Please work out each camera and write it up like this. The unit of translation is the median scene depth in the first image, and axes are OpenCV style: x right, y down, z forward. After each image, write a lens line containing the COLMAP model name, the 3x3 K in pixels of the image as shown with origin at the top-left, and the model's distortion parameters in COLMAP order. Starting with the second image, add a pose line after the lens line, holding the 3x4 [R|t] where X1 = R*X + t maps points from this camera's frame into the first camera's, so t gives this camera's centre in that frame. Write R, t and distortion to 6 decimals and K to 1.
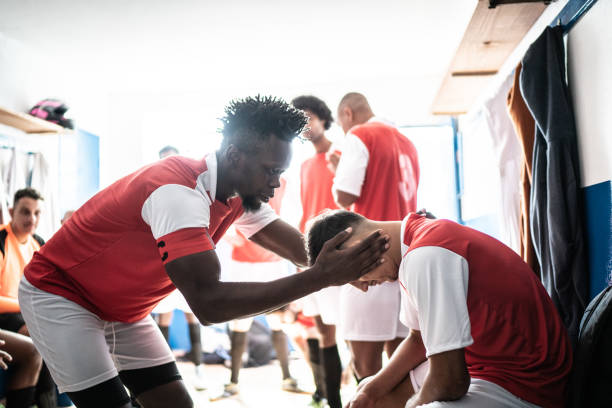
lens RADIAL K [[594.8, 0, 303.1], [0, 594.8, 189.8], [0, 0, 1]] dist [-0.014217, 0.012381]
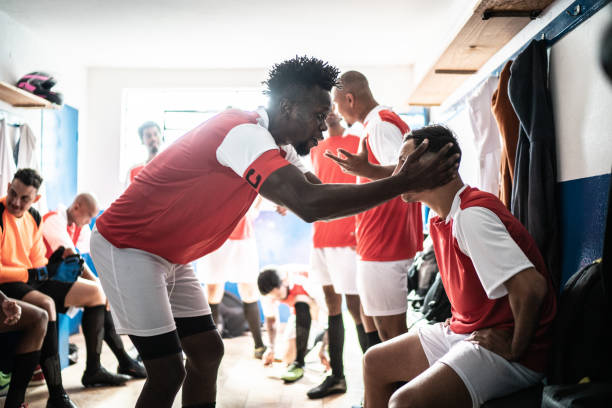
lens RADIAL K [[594.8, 0, 303.1], [0, 594.8, 189.8], [0, 0, 1]] dist [-0.014217, 0.012381]
pose [[0.995730, 0.031155, 0.086902, -0.095795], [-0.034446, 0.998735, 0.036624, -0.010622], [-0.085651, -0.039461, 0.995543, -0.087882]]
